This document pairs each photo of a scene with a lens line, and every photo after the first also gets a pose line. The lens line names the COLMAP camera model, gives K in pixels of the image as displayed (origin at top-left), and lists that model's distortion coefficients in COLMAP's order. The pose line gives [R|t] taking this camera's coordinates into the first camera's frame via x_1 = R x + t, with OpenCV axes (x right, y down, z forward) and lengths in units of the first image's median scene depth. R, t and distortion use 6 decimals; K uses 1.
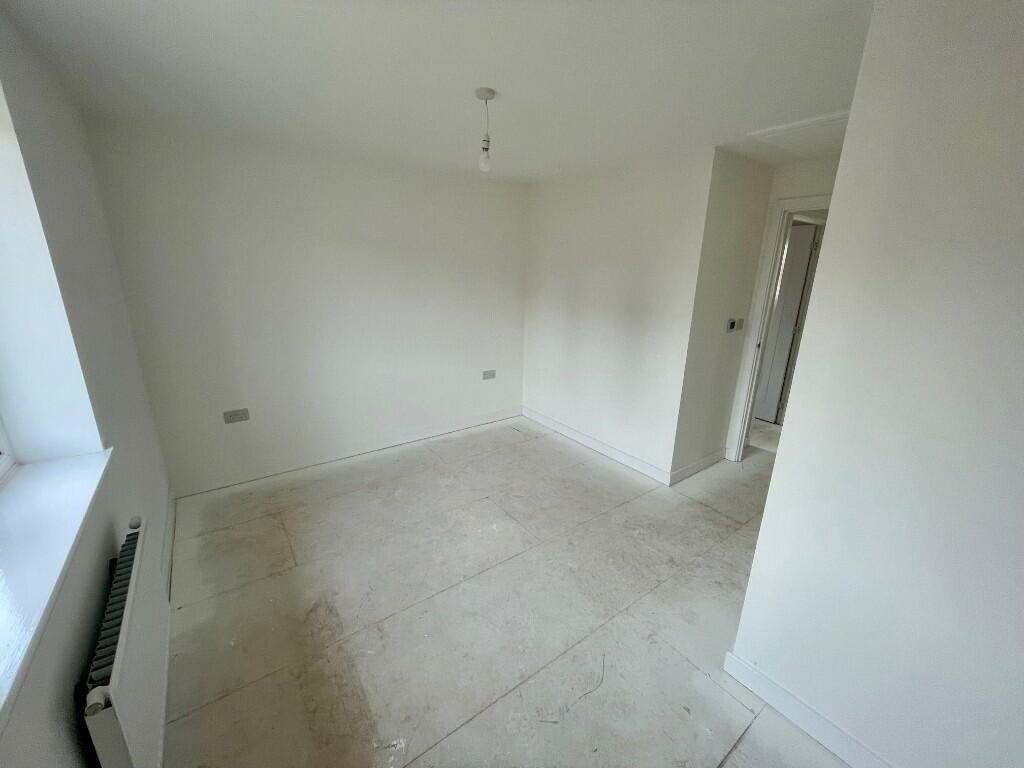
lens RADIAL K [[413.1, 0, 513.8], [0, 413.1, 385.6], [0, 0, 1]] dist [-0.002028, 0.000155]
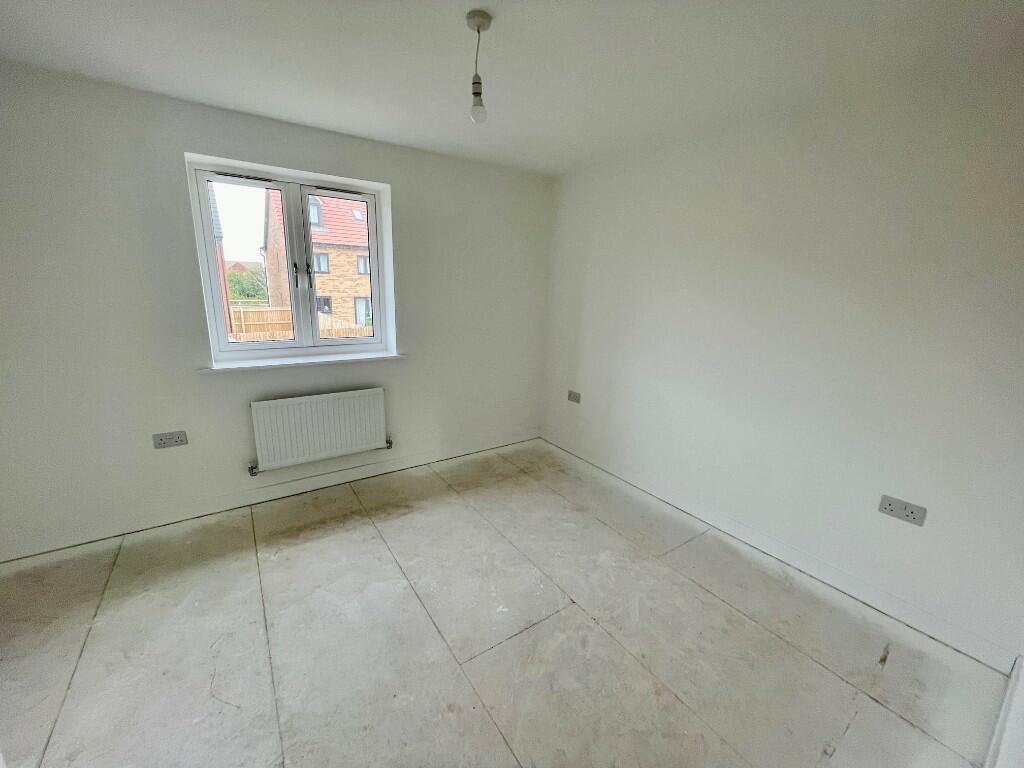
lens RADIAL K [[413.1, 0, 514.8], [0, 413.1, 380.4], [0, 0, 1]] dist [-0.002028, 0.000155]
pose [[-0.042173, 0.205945, -0.977654, 0.573416], [-0.303872, 0.929525, 0.208914, -0.191716], [0.951779, 0.305892, 0.023380, 0.865725]]
